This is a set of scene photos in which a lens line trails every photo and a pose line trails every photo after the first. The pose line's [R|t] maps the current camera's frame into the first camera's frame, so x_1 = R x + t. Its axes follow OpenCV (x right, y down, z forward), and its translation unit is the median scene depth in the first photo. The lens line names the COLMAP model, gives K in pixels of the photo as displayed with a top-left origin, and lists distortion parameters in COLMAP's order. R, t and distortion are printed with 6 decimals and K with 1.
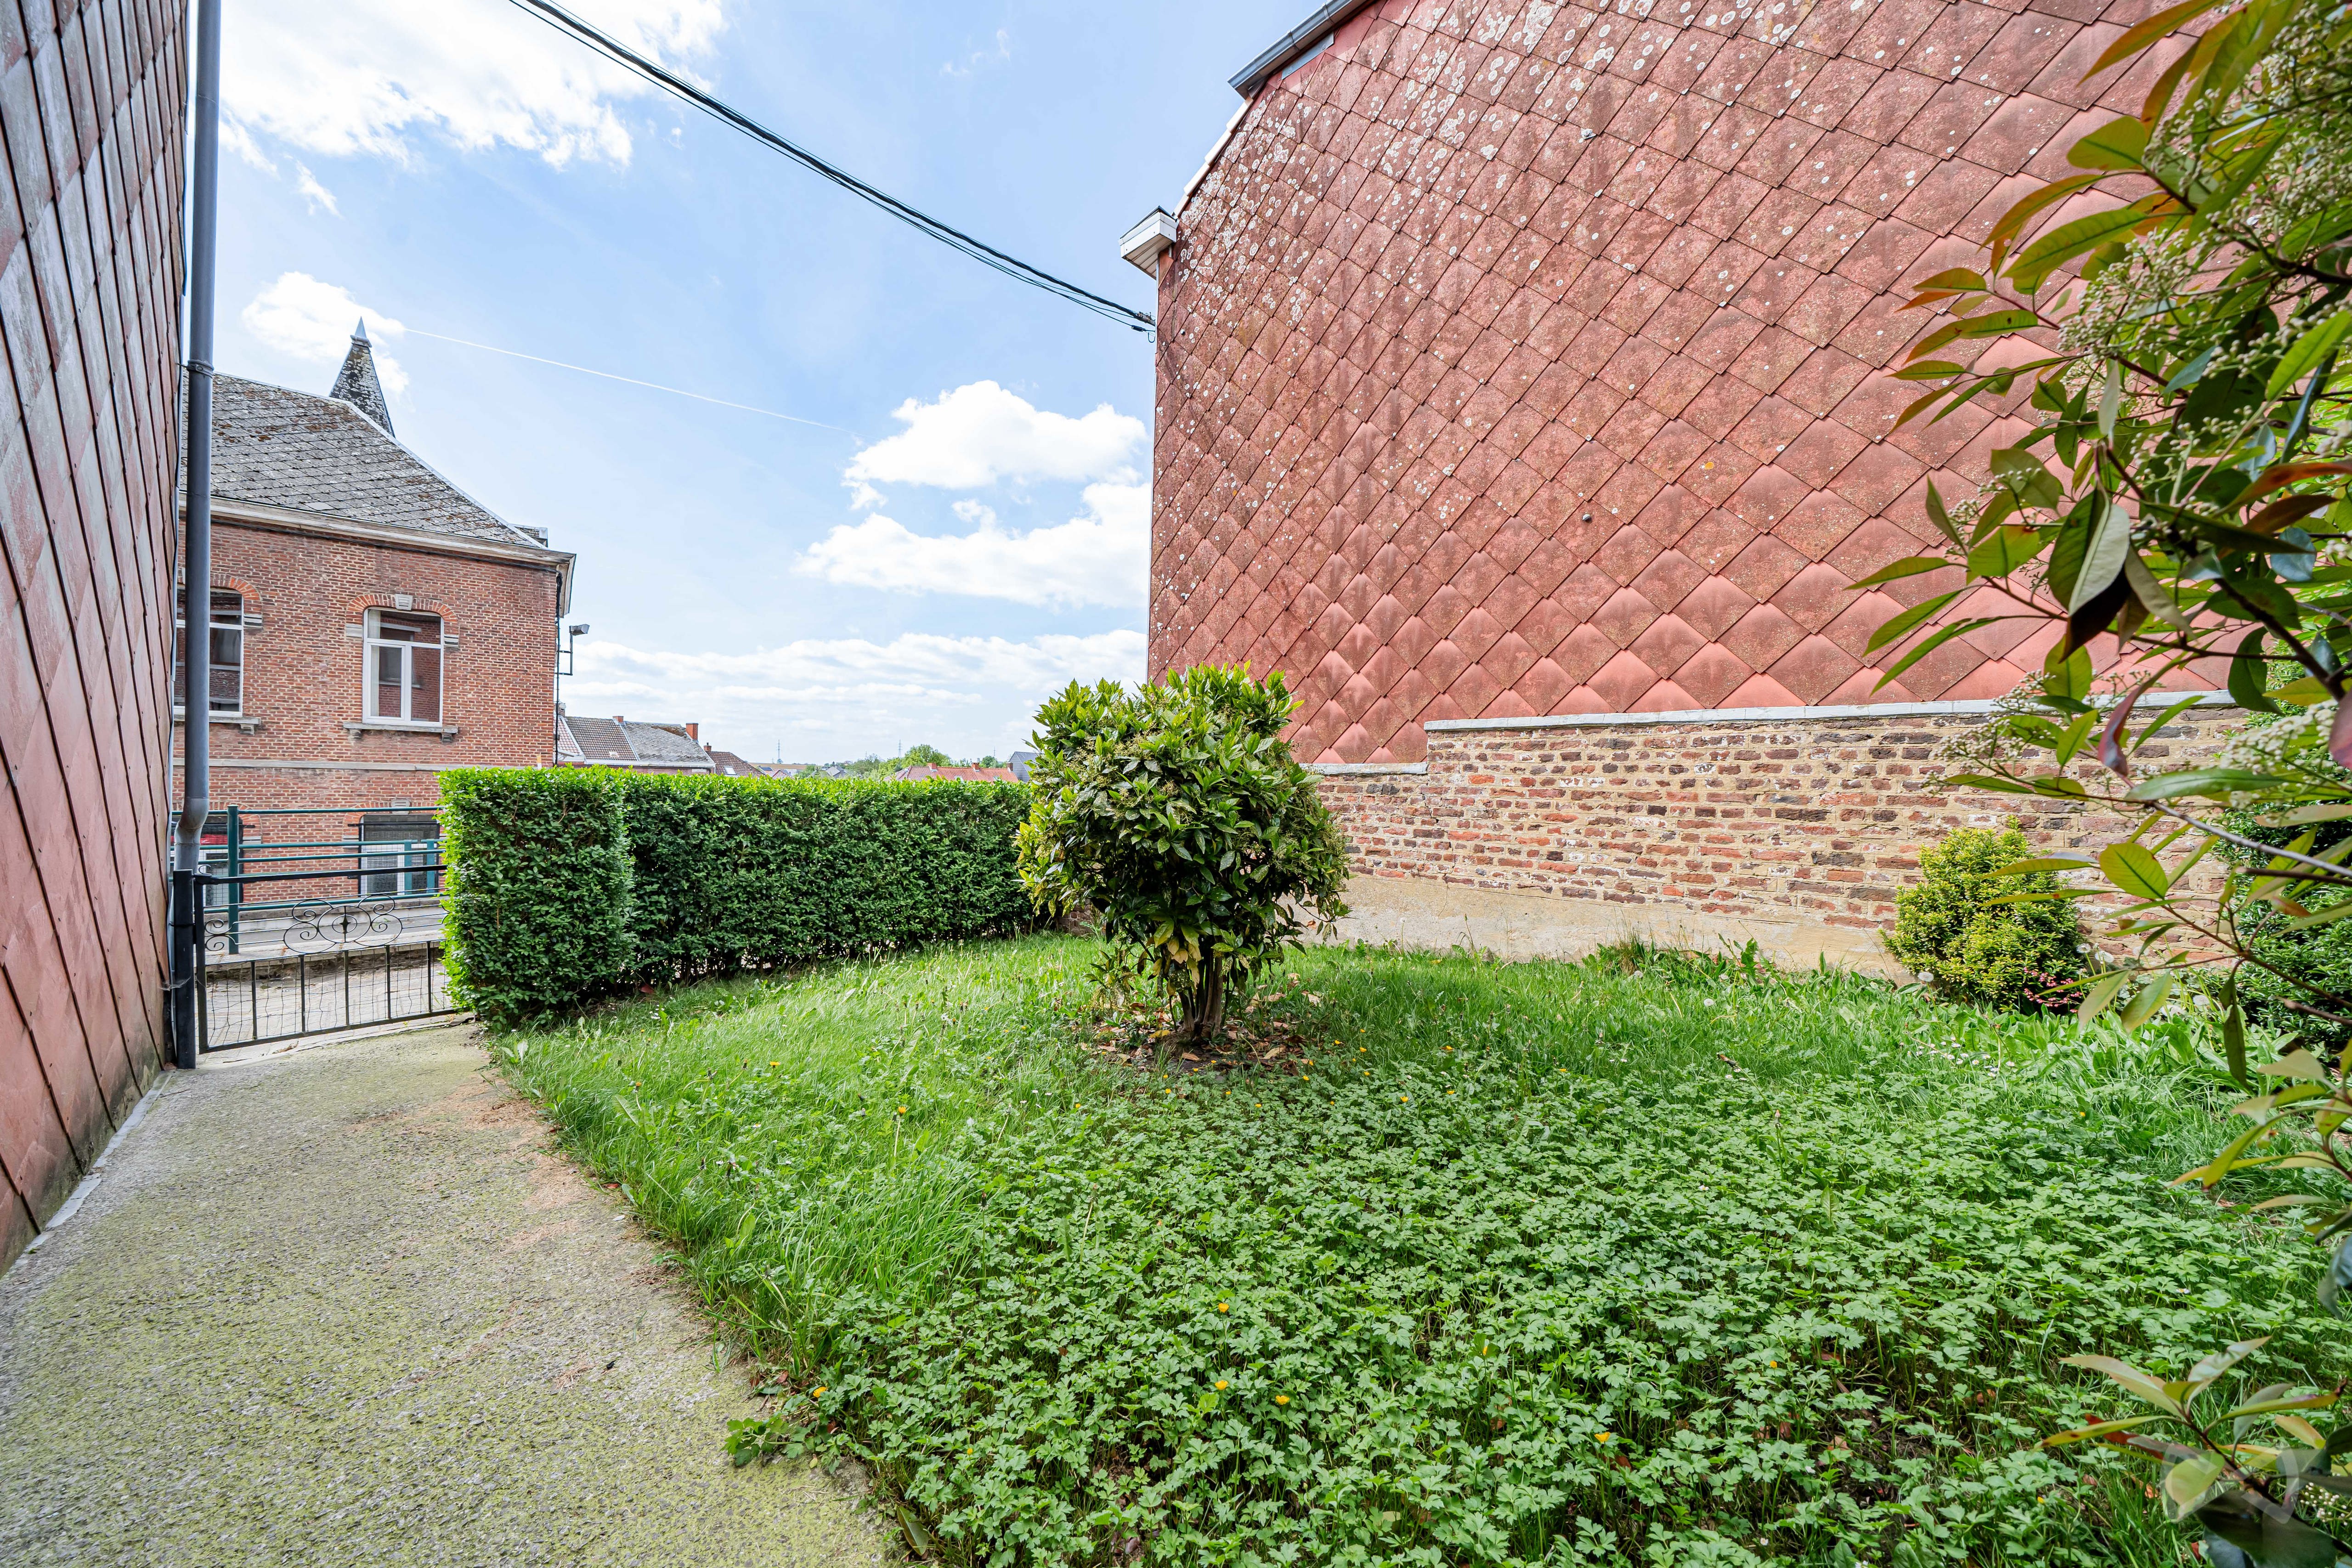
lens RADIAL K [[809.1, 0, 1172.4], [0, 809.1, 789.9], [0, 0, 1]] dist [-0.004437, -0.000213]
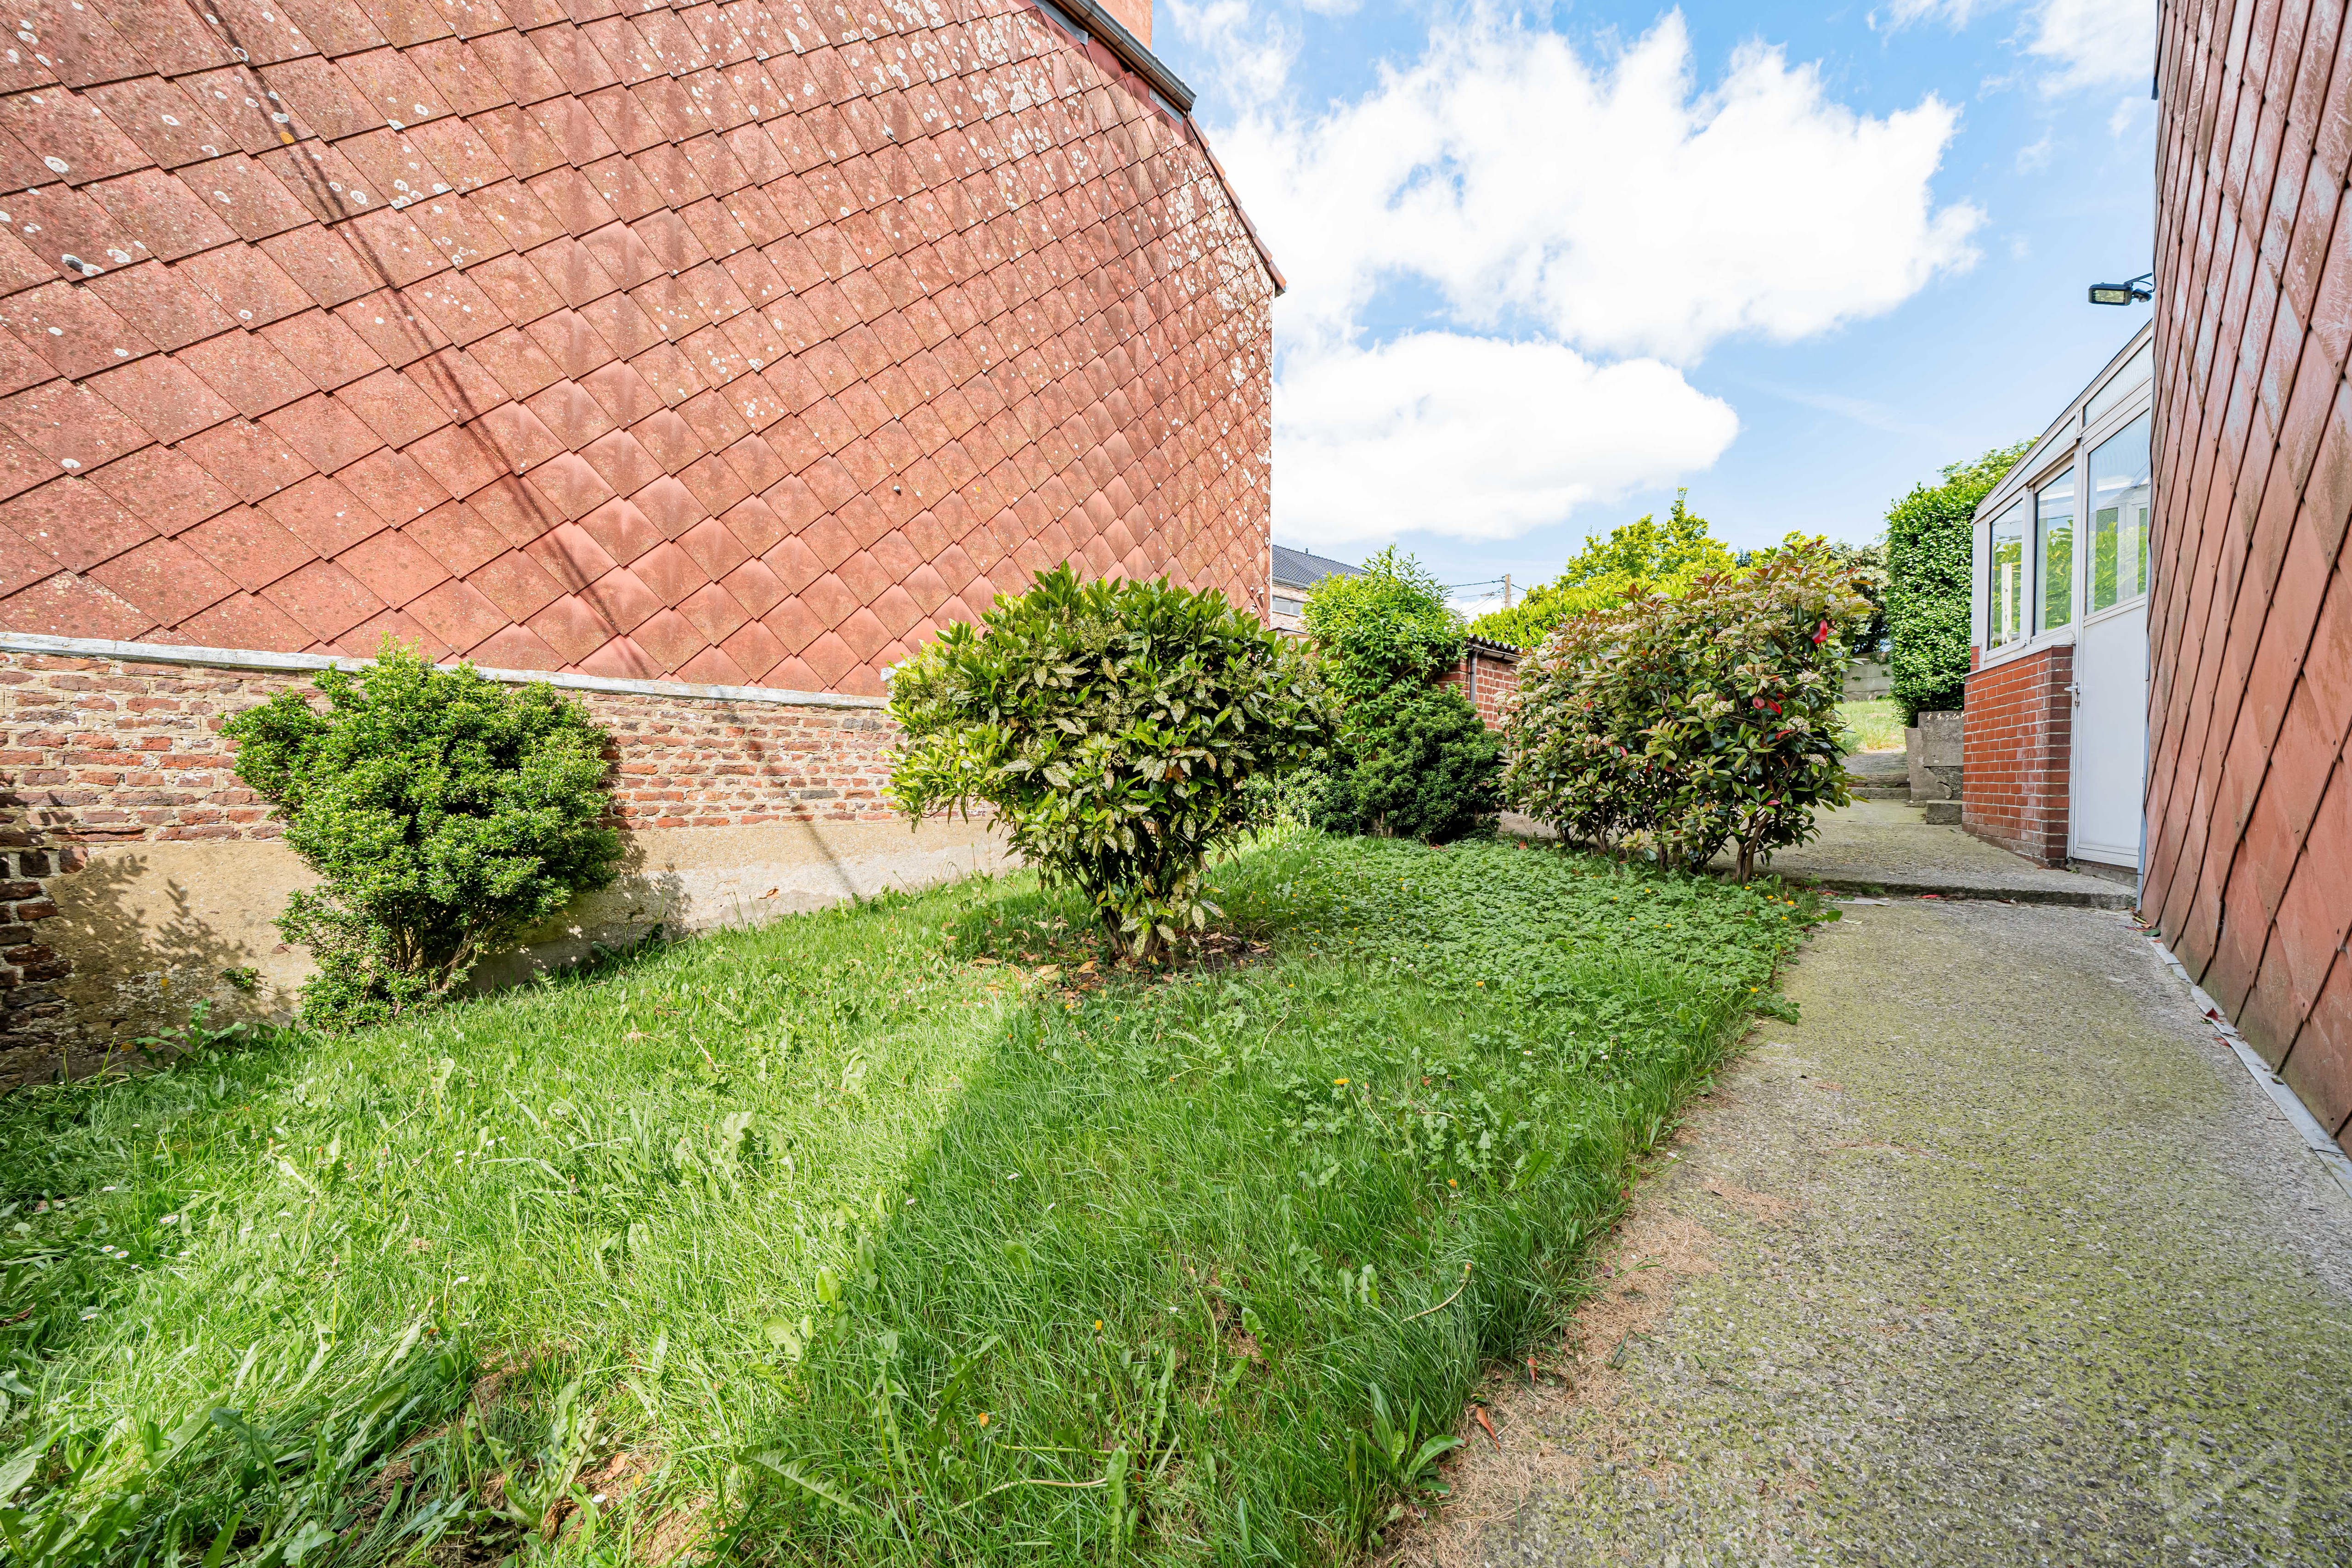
lens RADIAL K [[778.8, 0, 1176.3], [0, 778.8, 812.2], [0, 0, 1]] dist [-0.024064, 0.002767]
pose [[0.024247, -0.061413, 0.997818, -0.536176], [0.005484, 0.998104, 0.061297, 0.040970], [-0.999691, 0.003986, 0.024538, 0.561843]]
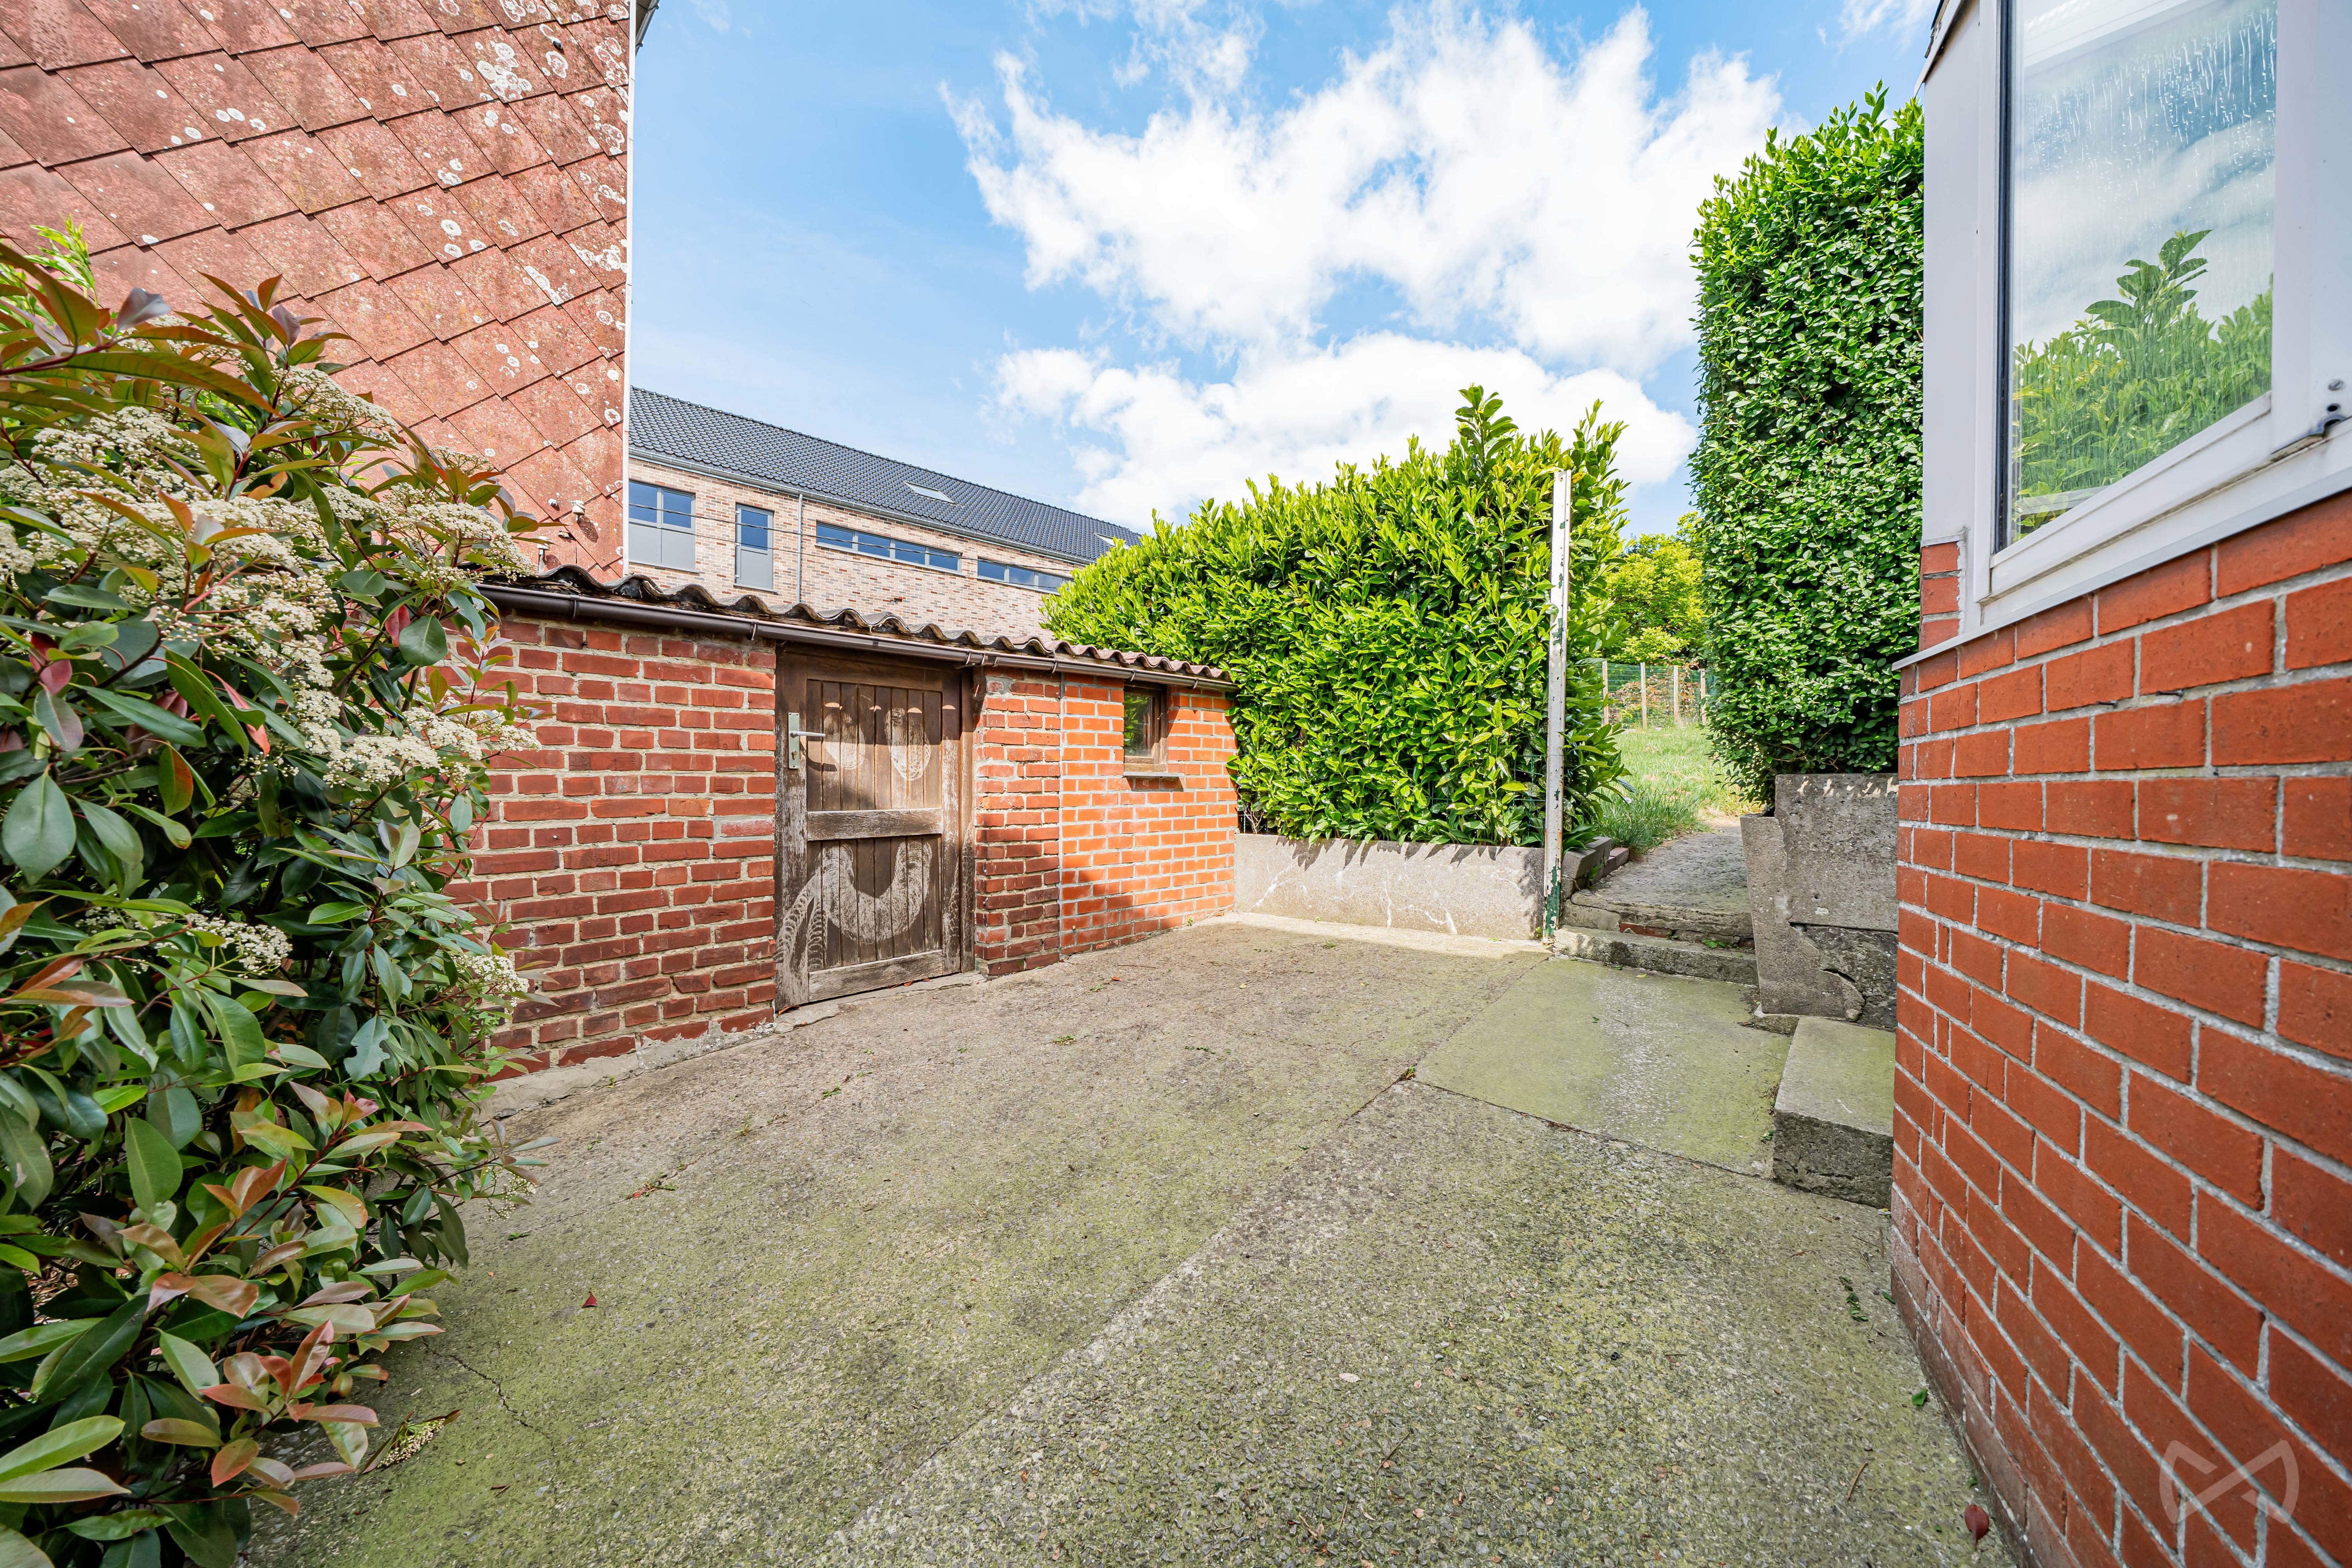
lens RADIAL K [[797.9, 0, 1174.6], [0, 797.9, 792.6], [0, 0, 1]] dist [-0.000031, -0.000347]
pose [[-0.022049, -0.028021, 0.999364, 0.190207], [-0.002806, 0.999605, 0.027965, -0.032107], [-0.999753, -0.002187, -0.022118, -0.161235]]
